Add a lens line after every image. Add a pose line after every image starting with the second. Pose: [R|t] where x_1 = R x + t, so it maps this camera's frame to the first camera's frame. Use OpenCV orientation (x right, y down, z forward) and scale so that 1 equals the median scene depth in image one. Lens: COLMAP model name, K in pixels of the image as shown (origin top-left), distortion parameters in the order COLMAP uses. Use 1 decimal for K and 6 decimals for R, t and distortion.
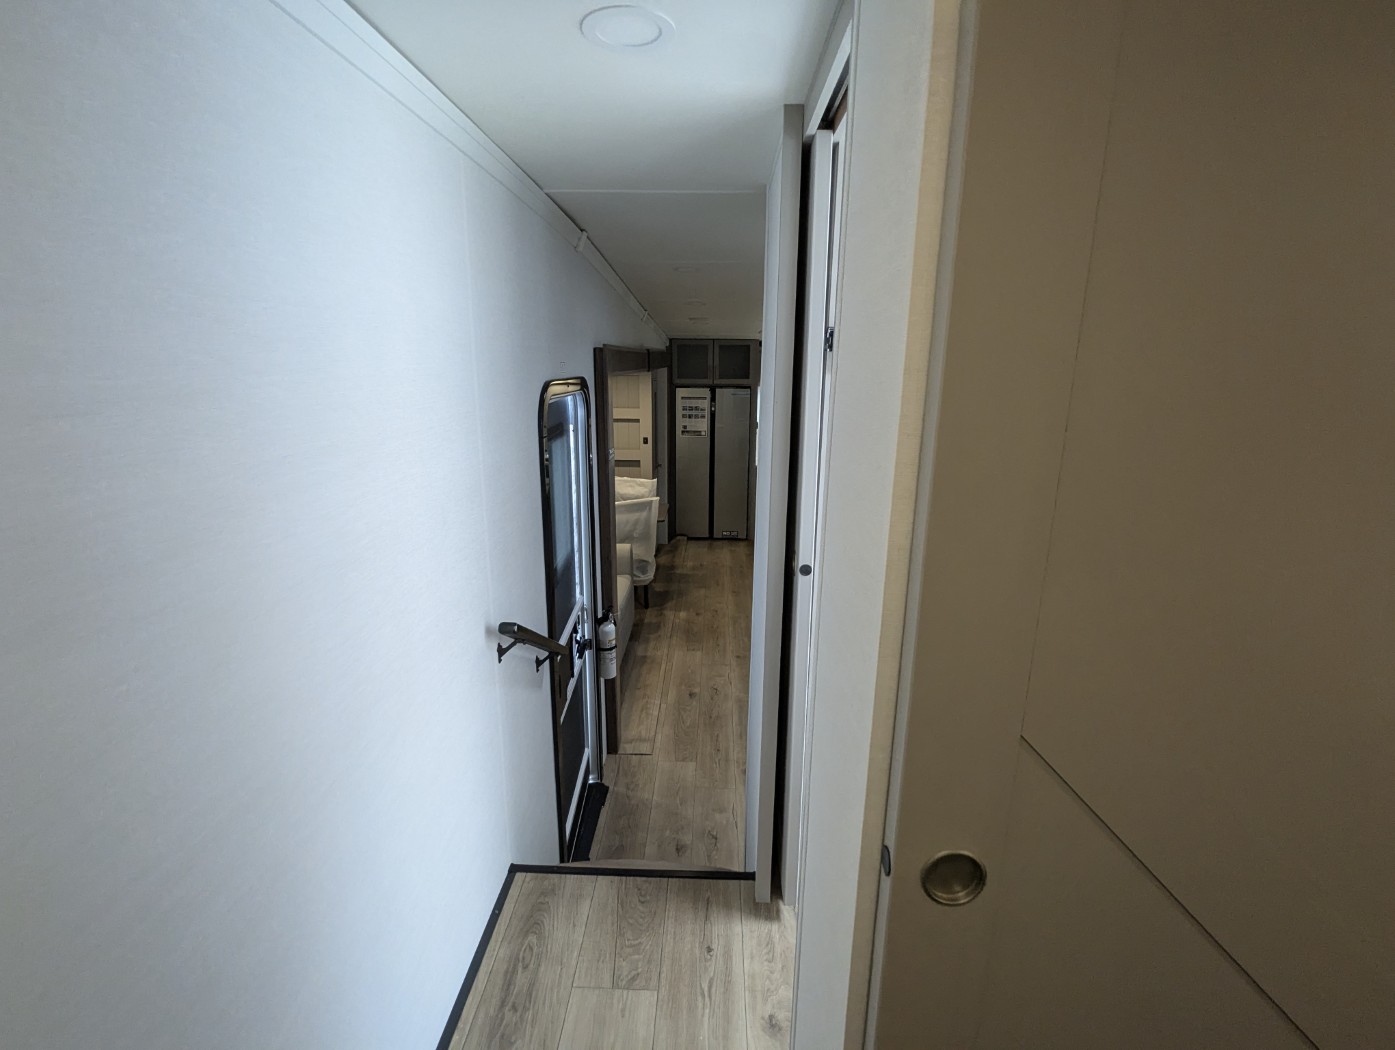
lens RADIAL K [[665.7, 0, 697.5], [0, 665.7, 522.8], [0, 0, 1]] dist [-0.000913, 0.001280]
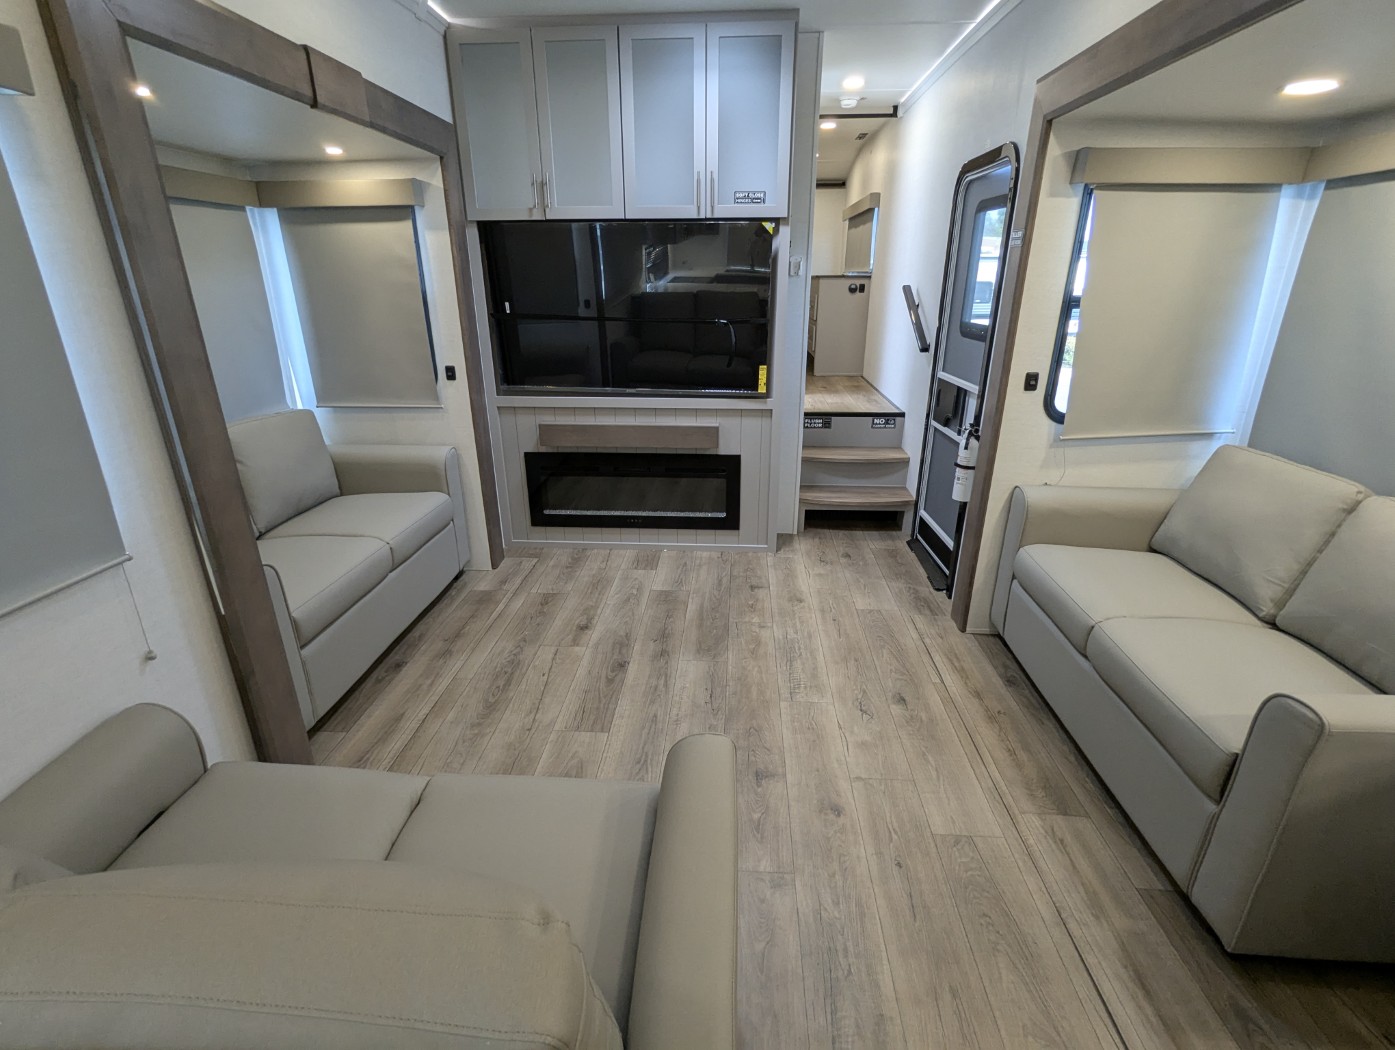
lens RADIAL K [[665.9, 0, 700.4], [0, 665.9, 522.1], [0, 0, 1]] dist [-0.000752, 0.001564]
pose [[-0.999487, -0.022675, 0.022636, 0.099456], [-0.005792, 0.822731, 0.568402, -0.128446], [-0.031512, 0.567979, -0.822440, 0.876335]]
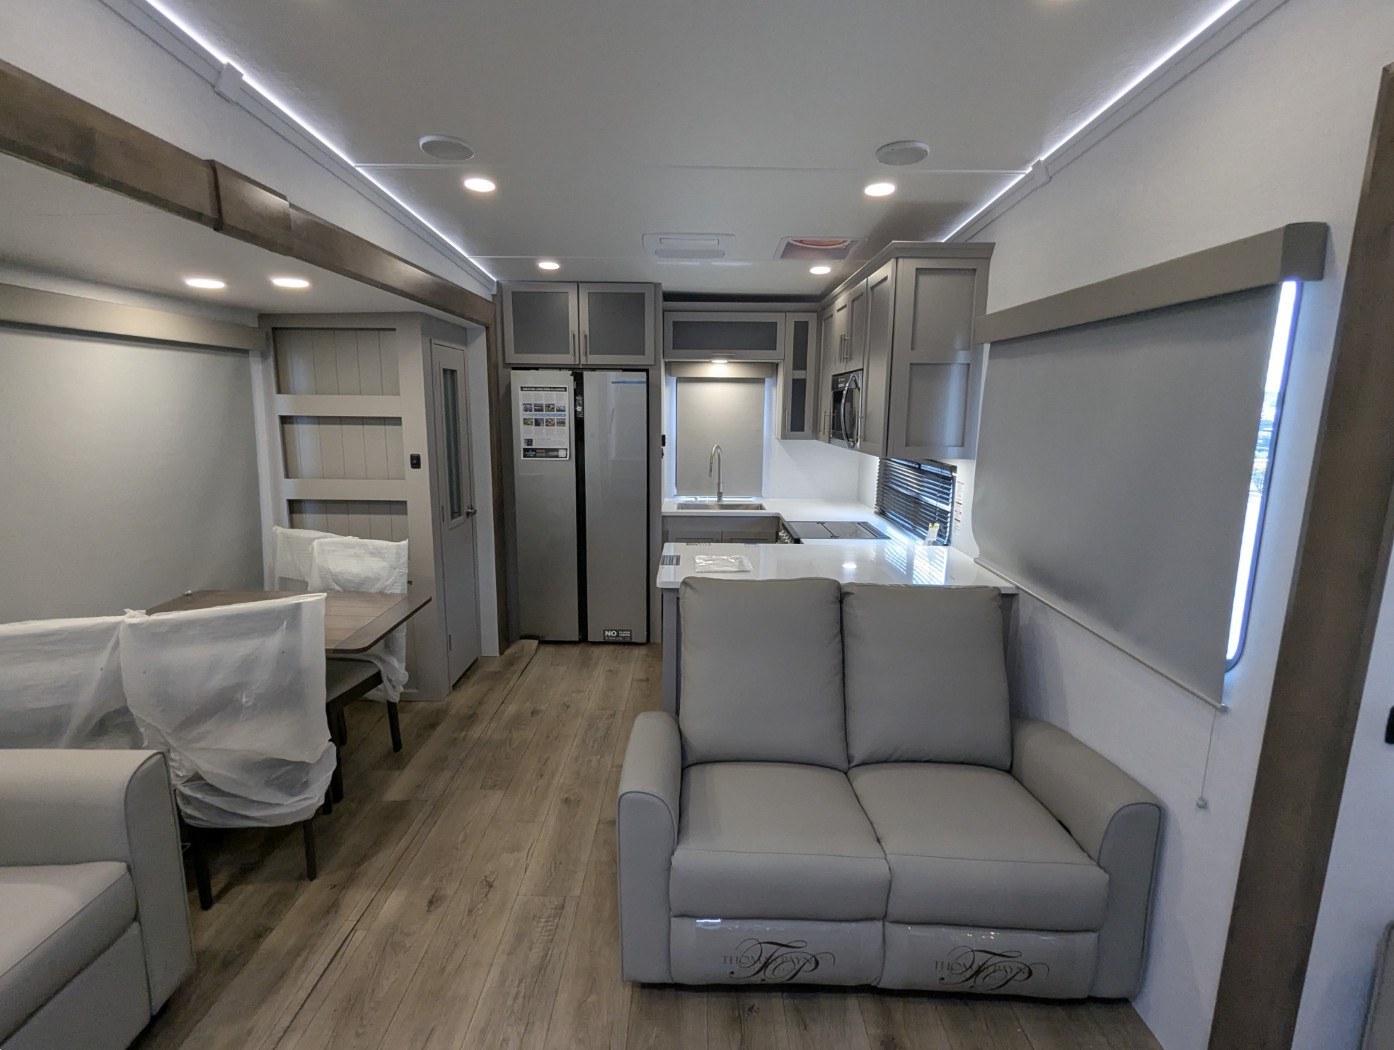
lens RADIAL K [[689.0, 0, 695.0], [0, 689.0, 525.6], [0, 0, 1]] dist [-0.000130, 0.000734]
pose [[0.999680, -0.006400, 0.024467, 0.115400], [0.008075, 0.997587, -0.068955, -0.038818], [-0.023967, 0.069130, 0.997320, 0.485185]]
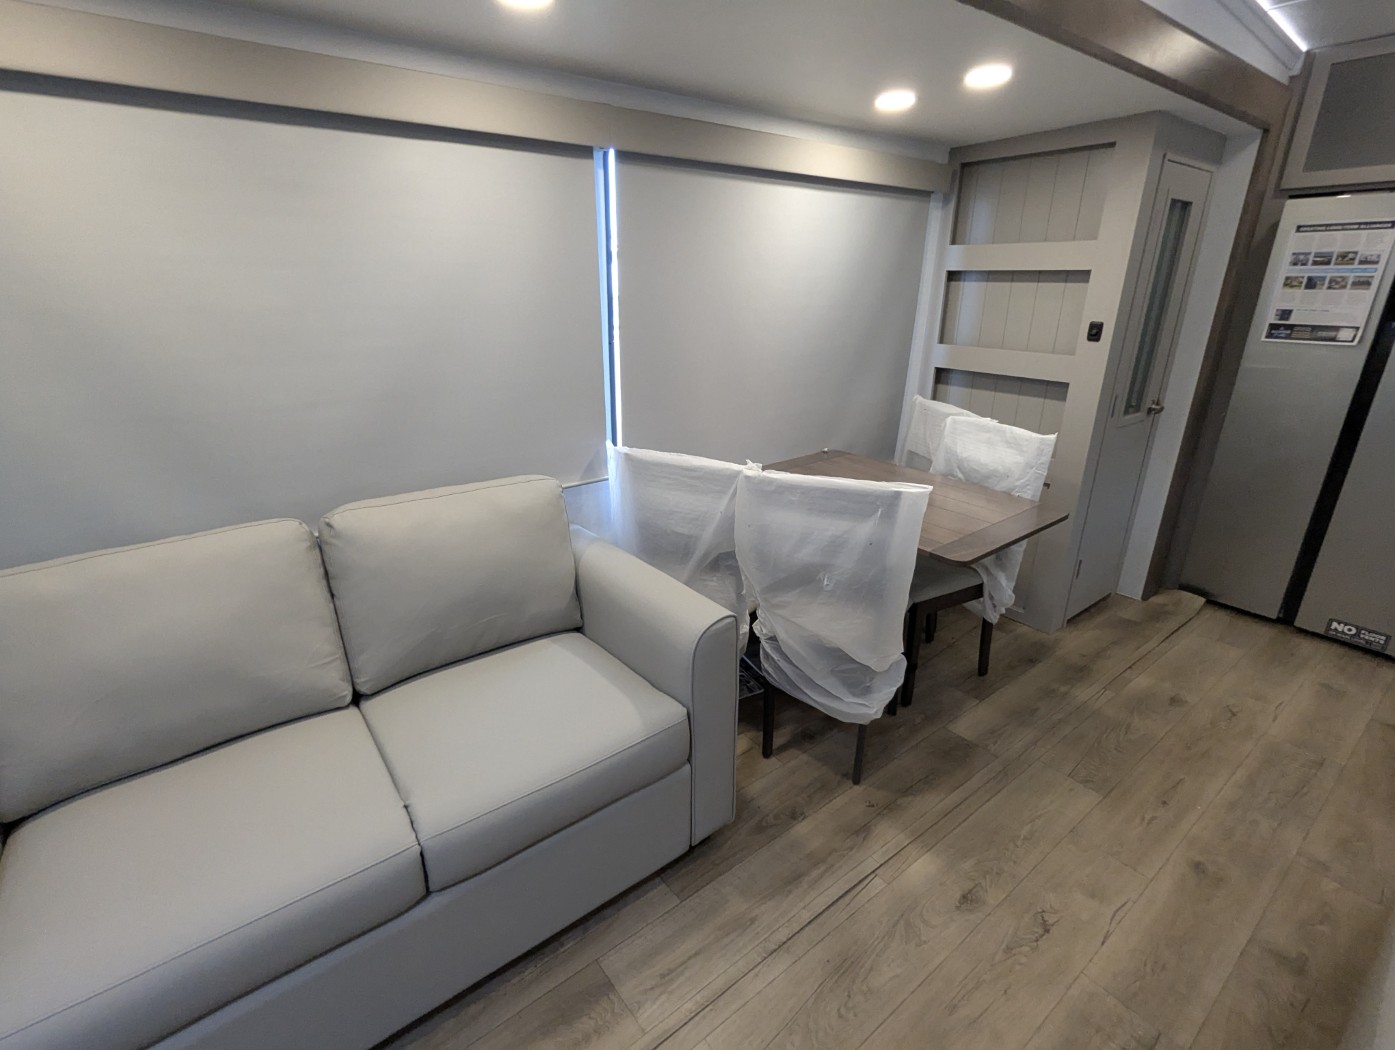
lens RADIAL K [[665.7, 0, 697.5], [0, 665.7, 522.8], [0, 0, 1]] dist [-0.000913, 0.001280]
pose [[0.635230, 0.257316, -0.728197, 0.079449], [-0.181782, 0.966191, 0.182839, -0.047041], [0.750625, 0.016228, 0.660529, 0.582326]]
